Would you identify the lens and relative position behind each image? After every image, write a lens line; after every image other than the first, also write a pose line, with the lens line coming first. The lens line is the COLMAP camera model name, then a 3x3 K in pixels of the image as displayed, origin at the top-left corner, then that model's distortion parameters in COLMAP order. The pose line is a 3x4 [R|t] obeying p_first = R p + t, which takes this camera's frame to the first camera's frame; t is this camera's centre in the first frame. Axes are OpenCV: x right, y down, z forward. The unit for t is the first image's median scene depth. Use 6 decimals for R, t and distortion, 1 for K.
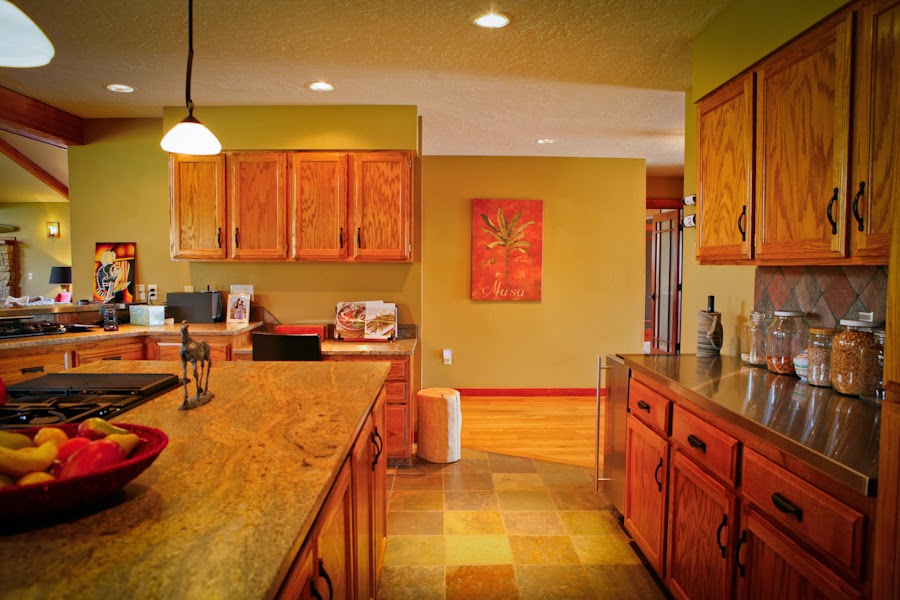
lens RADIAL K [[621.0, 0, 452.3], [0, 621.0, 301.3], [0, 0, 1]] dist [-0.104022, 0.078461]
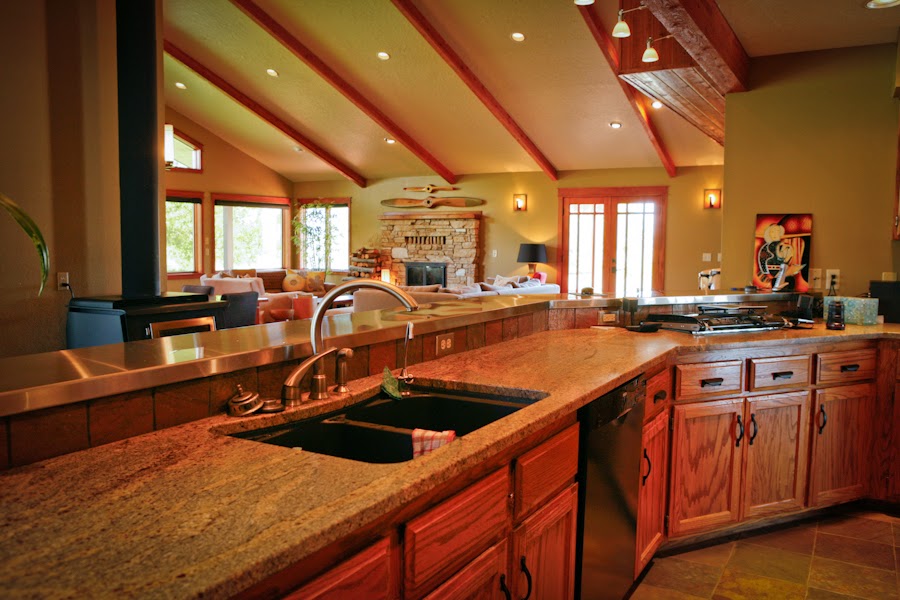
lens RADIAL K [[741.5, 0, 449.5], [0, 741.5, 314.6], [0, 0, 1]] dist [-0.063068, 0.001417]
pose [[0.860804, 0.056877, -0.505749, -0.474228], [-0.039424, 0.998202, 0.045157, 0.007284], [0.507407, -0.018932, 0.861498, -0.033164]]
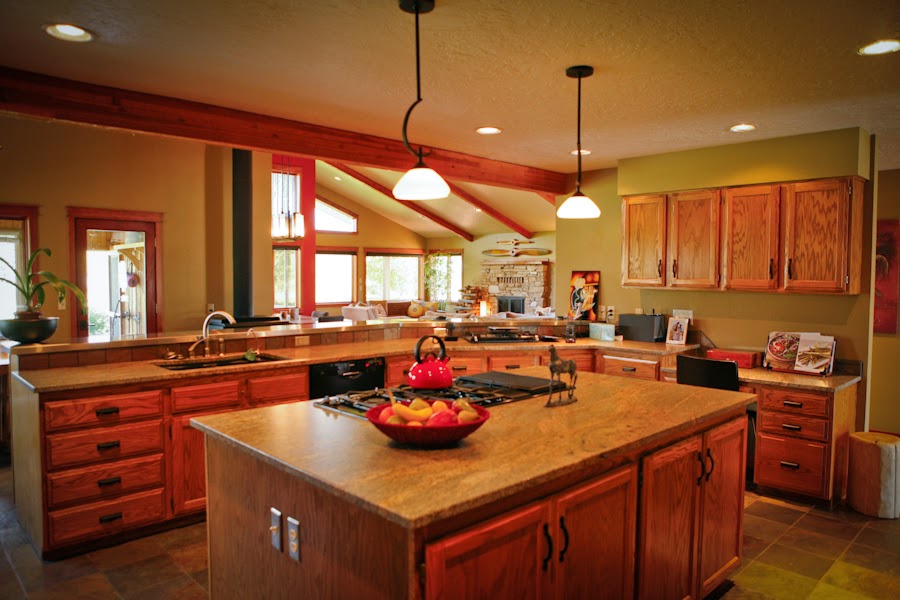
lens RADIAL K [[621.0, 0, 452.3], [0, 621.0, 301.3], [0, 0, 1]] dist [-0.104022, 0.078461]
pose [[0.685599, 0.033777, -0.727195, 0.188486], [-0.048494, 0.998823, 0.000674, -0.024407], [0.726363, 0.034802, 0.686430, -0.065920]]
